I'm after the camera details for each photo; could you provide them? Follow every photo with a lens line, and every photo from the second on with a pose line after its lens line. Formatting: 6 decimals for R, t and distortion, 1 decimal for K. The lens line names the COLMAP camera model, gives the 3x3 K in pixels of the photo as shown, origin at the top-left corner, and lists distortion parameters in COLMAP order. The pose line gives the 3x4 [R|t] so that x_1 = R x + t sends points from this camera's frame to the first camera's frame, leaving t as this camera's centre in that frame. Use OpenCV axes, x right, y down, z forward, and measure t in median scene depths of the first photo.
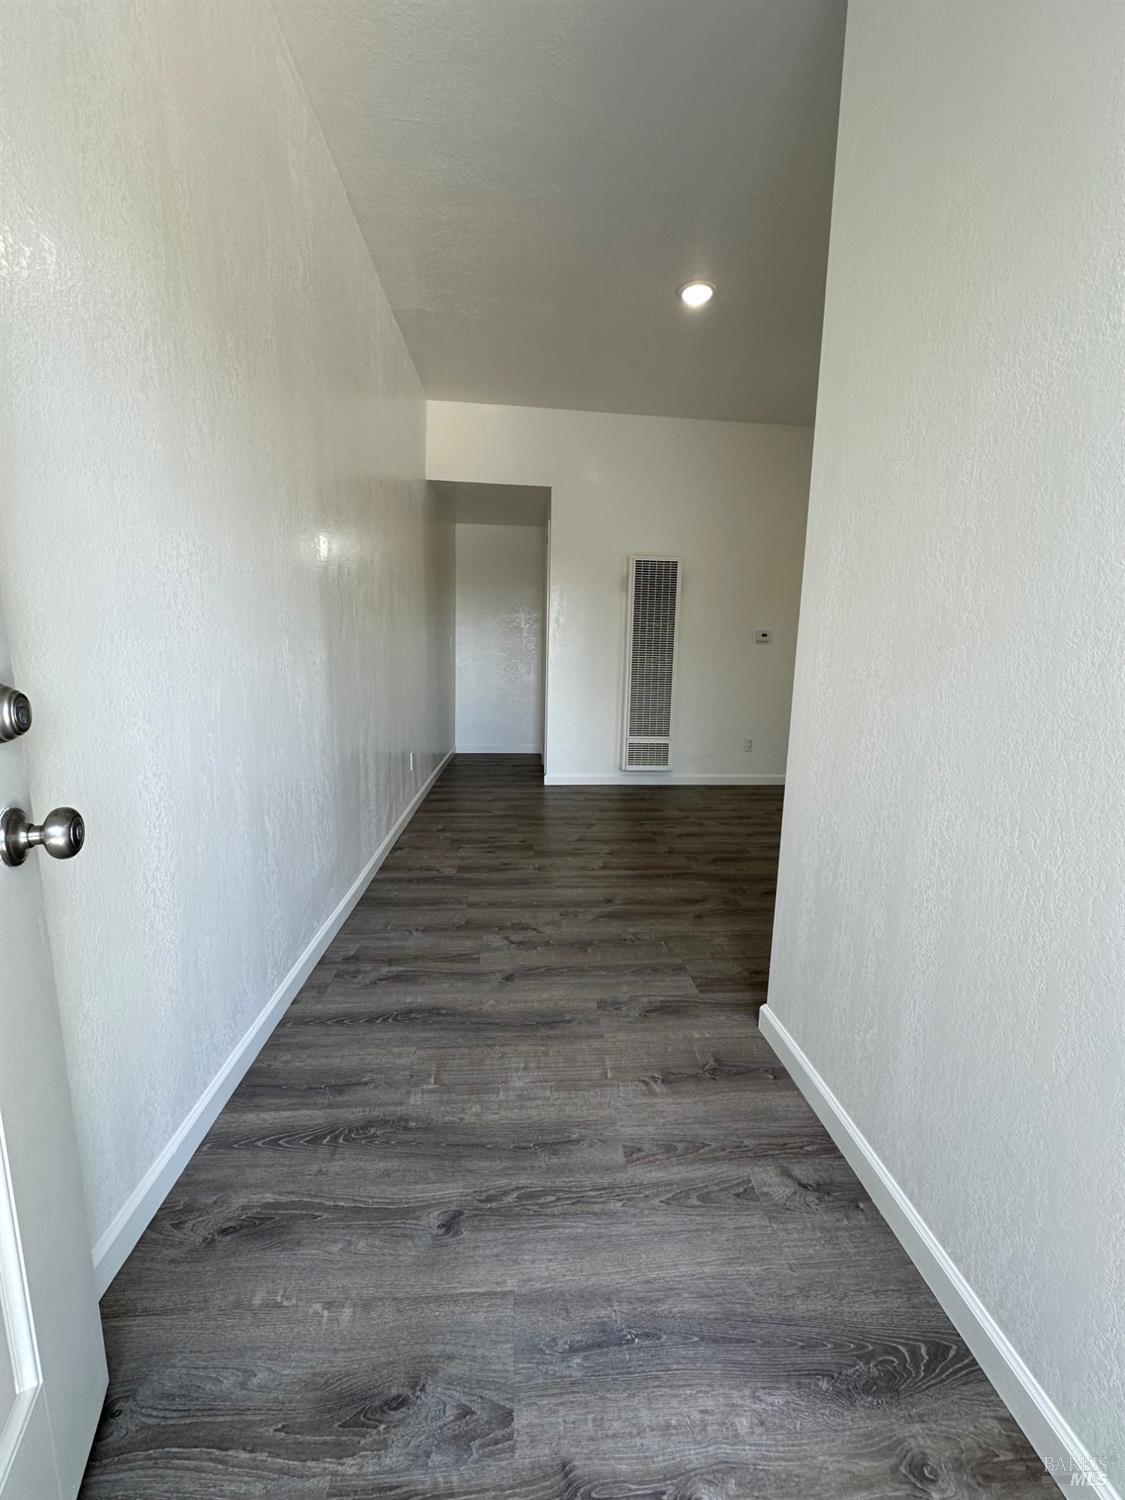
lens RADIAL K [[598.3, 0, 563.0], [0, 598.3, 748.4], [0, 0, 1]] dist [-0.003178, 0.001202]
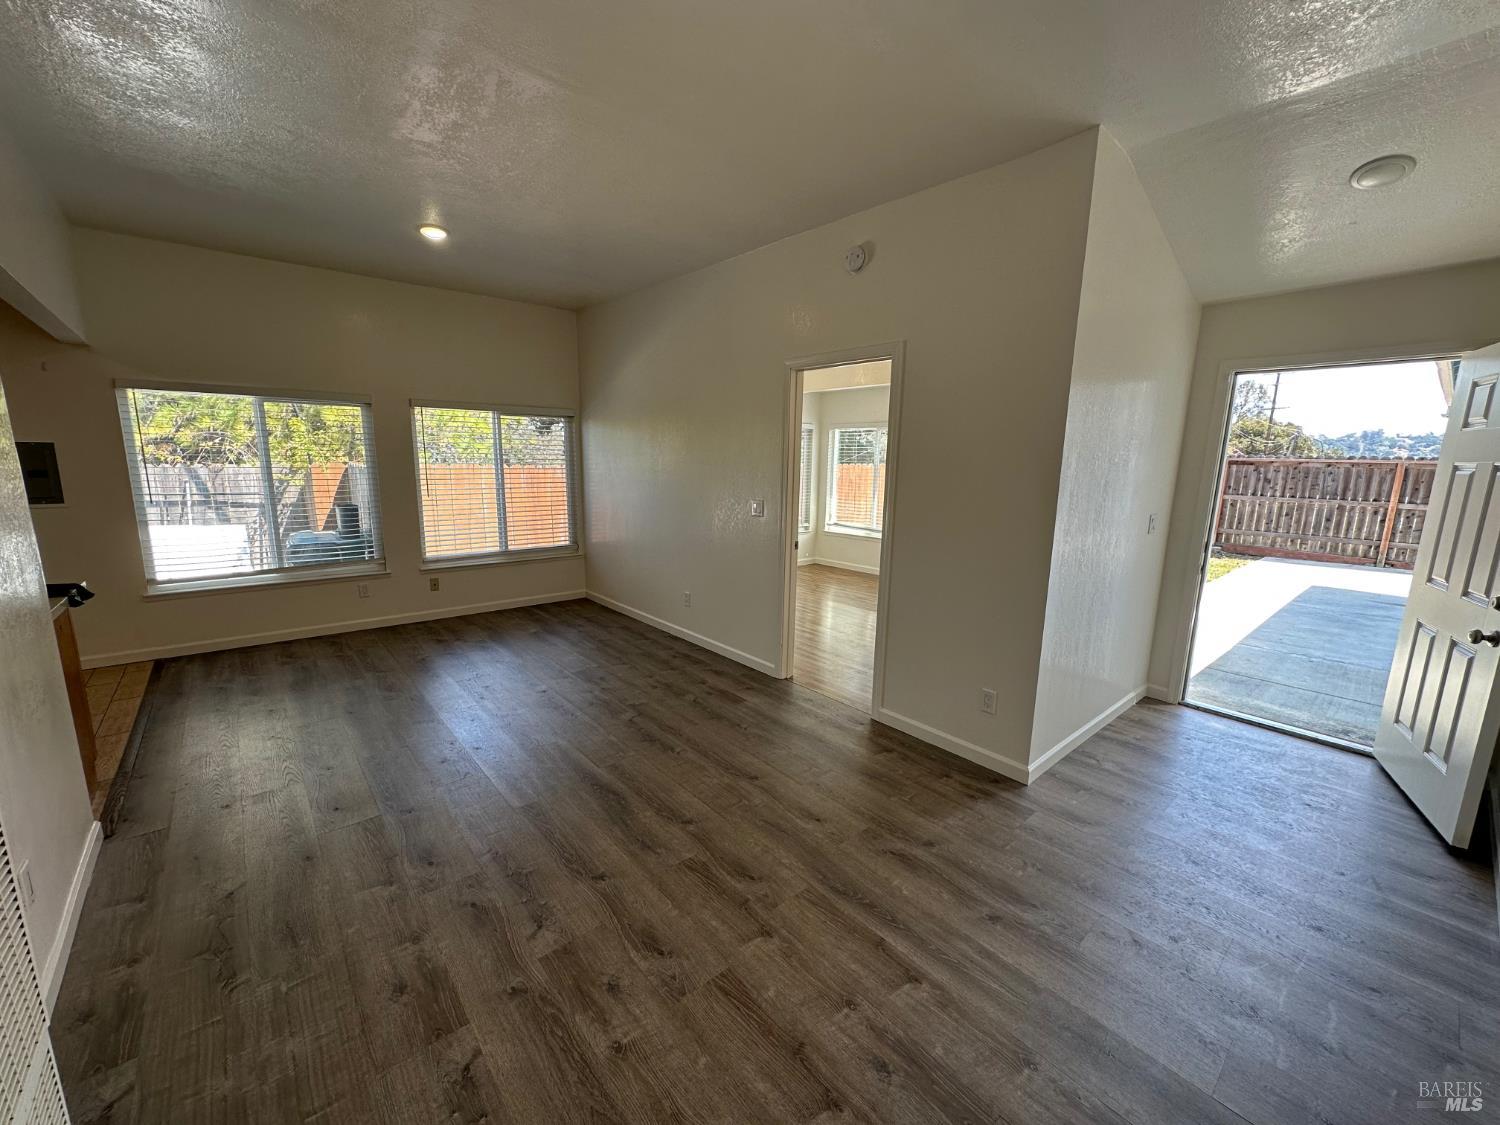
lens RADIAL K [[598.3, 0, 748.9], [0, 598.3, 562.2], [0, 0, 1]] dist [-0.003178, 0.001202]
pose [[-0.589940, -0.175655, 0.788109, -0.176535], [0.101058, 0.952314, 0.287900, -0.289977], [-0.801098, 0.249488, -0.544057, 1.065744]]
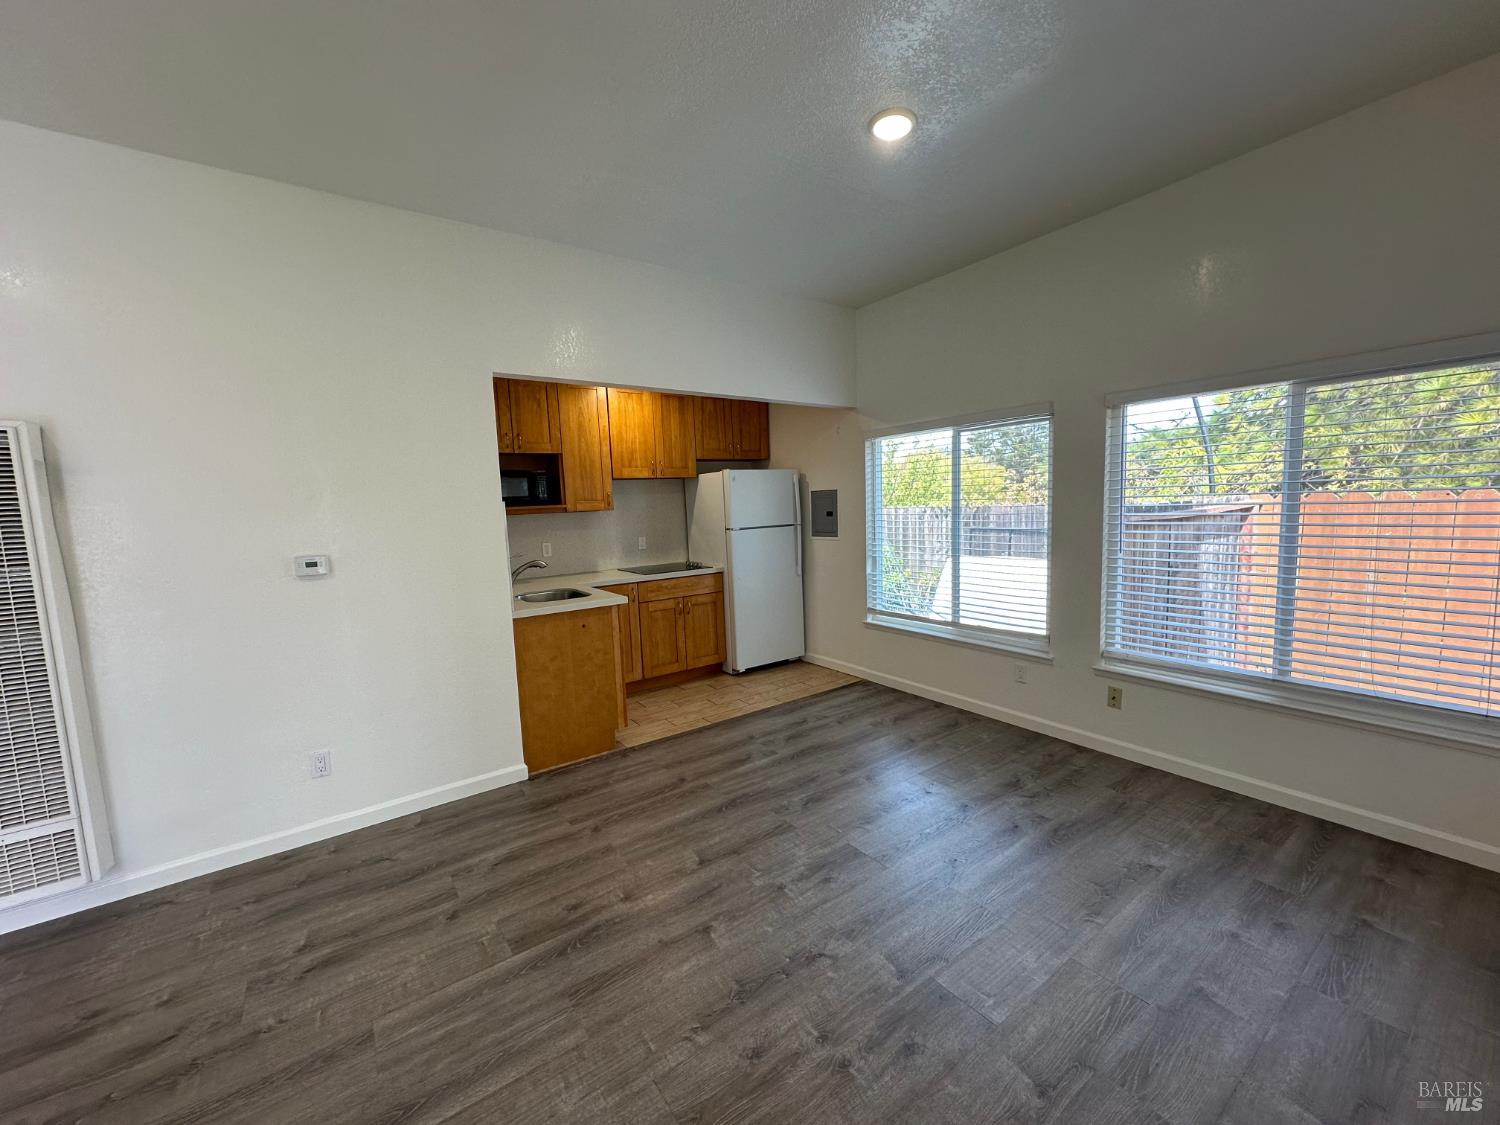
lens RADIAL K [[598.3, 0, 748.9], [0, 598.3, 562.2], [0, 0, 1]] dist [-0.003178, 0.001202]
pose [[0.854735, -0.109137, 0.507462, 0.501943], [0.142890, 0.989345, -0.027902, -0.150666], [-0.499010, 0.096361, 0.861222, 0.427707]]
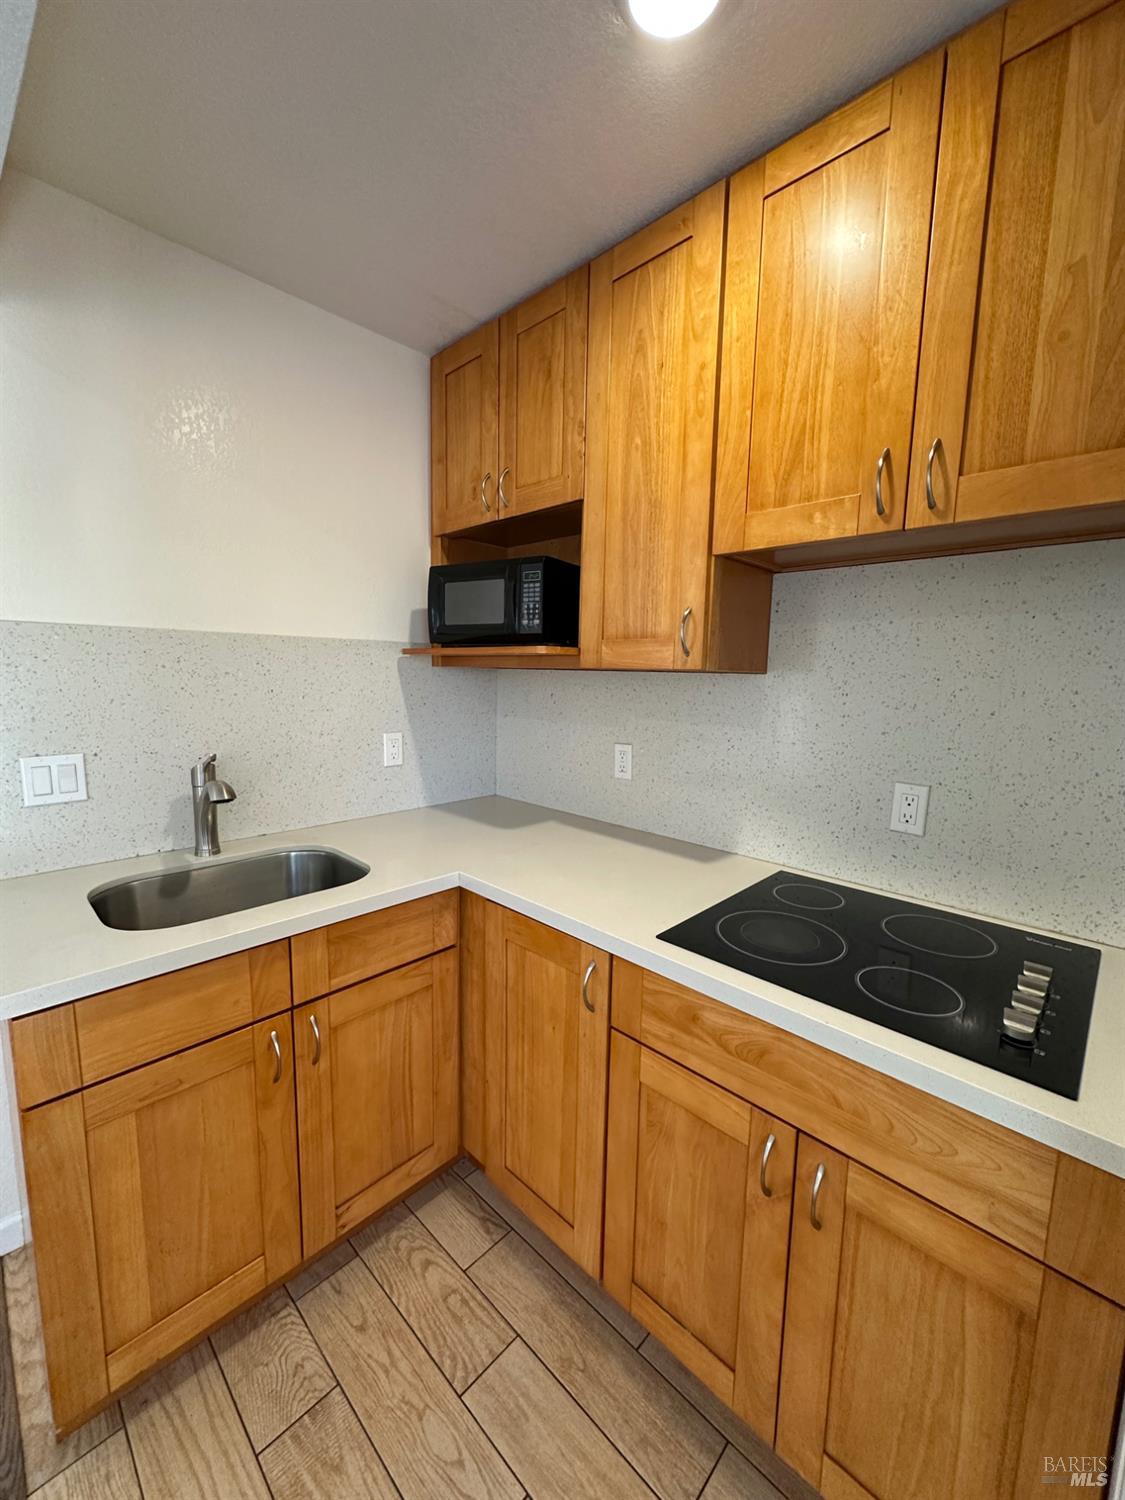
lens RADIAL K [[598.3, 0, 563.0], [0, 598.3, 748.4], [0, 0, 1]] dist [-0.003178, 0.001202]
pose [[0.667533, 0.087674, -0.739400, 1.102383], [-0.126596, 0.991949, 0.003328, -0.275134], [0.733739, 0.091384, 0.673258, 1.313453]]
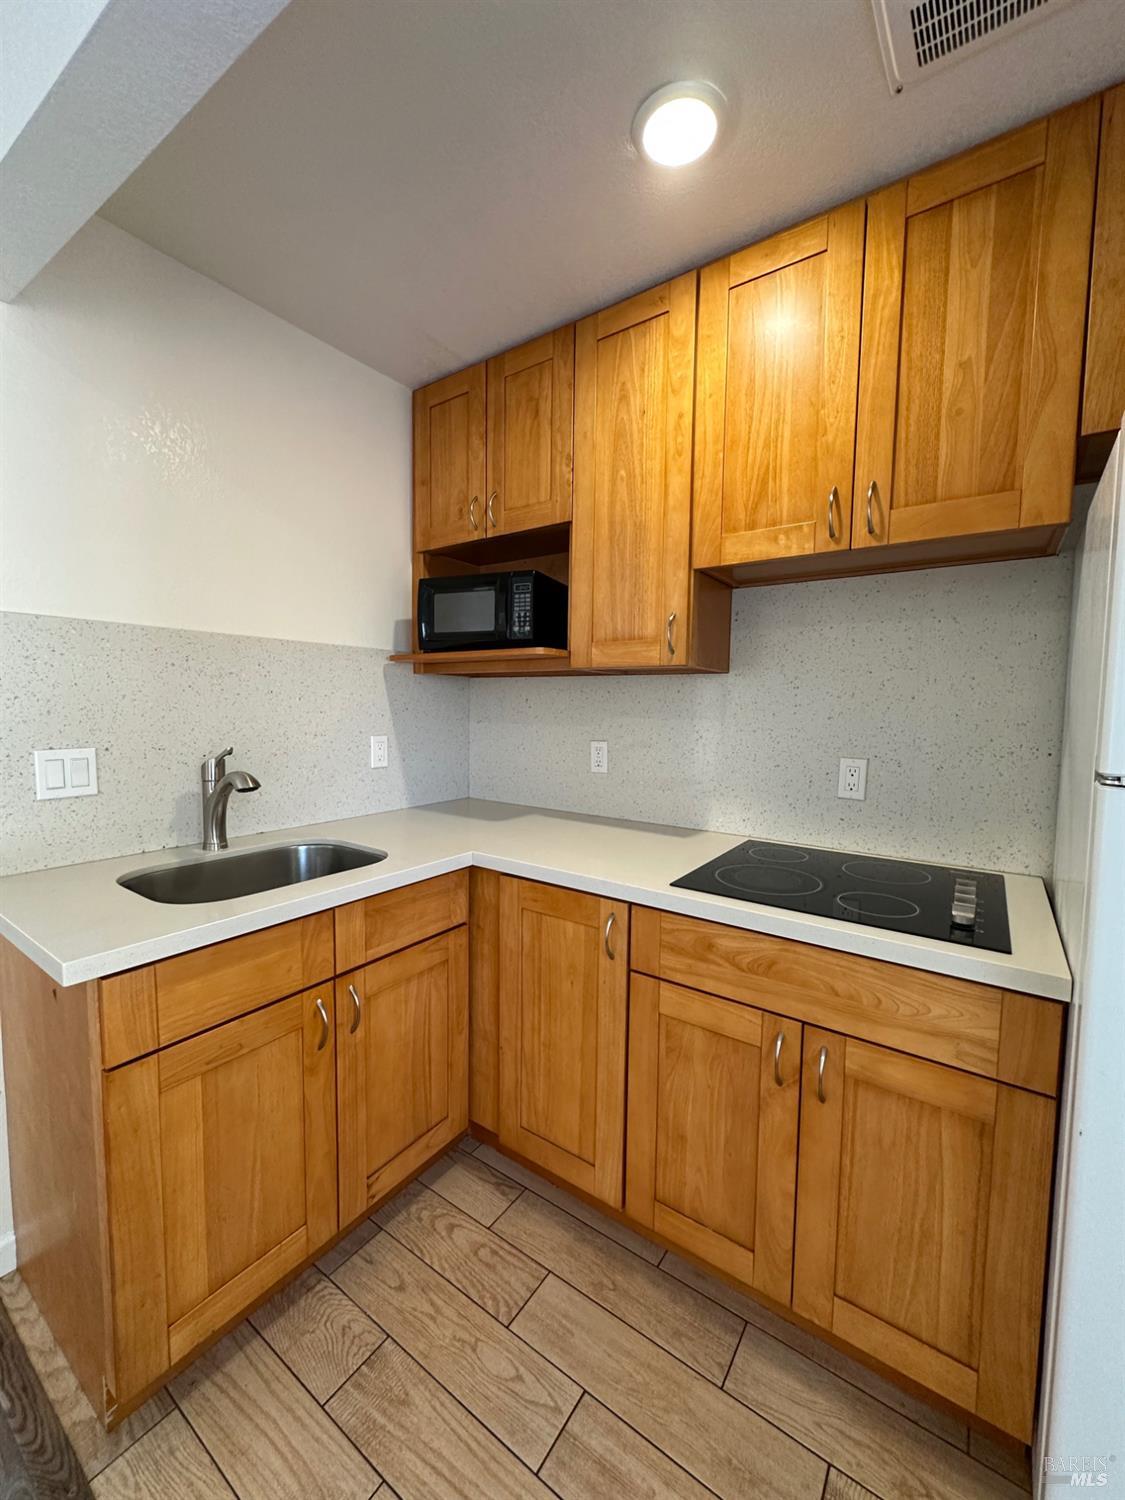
lens RADIAL K [[598.3, 0, 563.0], [0, 598.3, 748.4], [0, 0, 1]] dist [-0.003178, 0.001202]
pose [[0.773763, 0.035754, -0.632466, 1.091438], [-0.099618, 0.992851, -0.065747, -0.237505], [0.625594, 0.113877, 0.771793, 1.240042]]
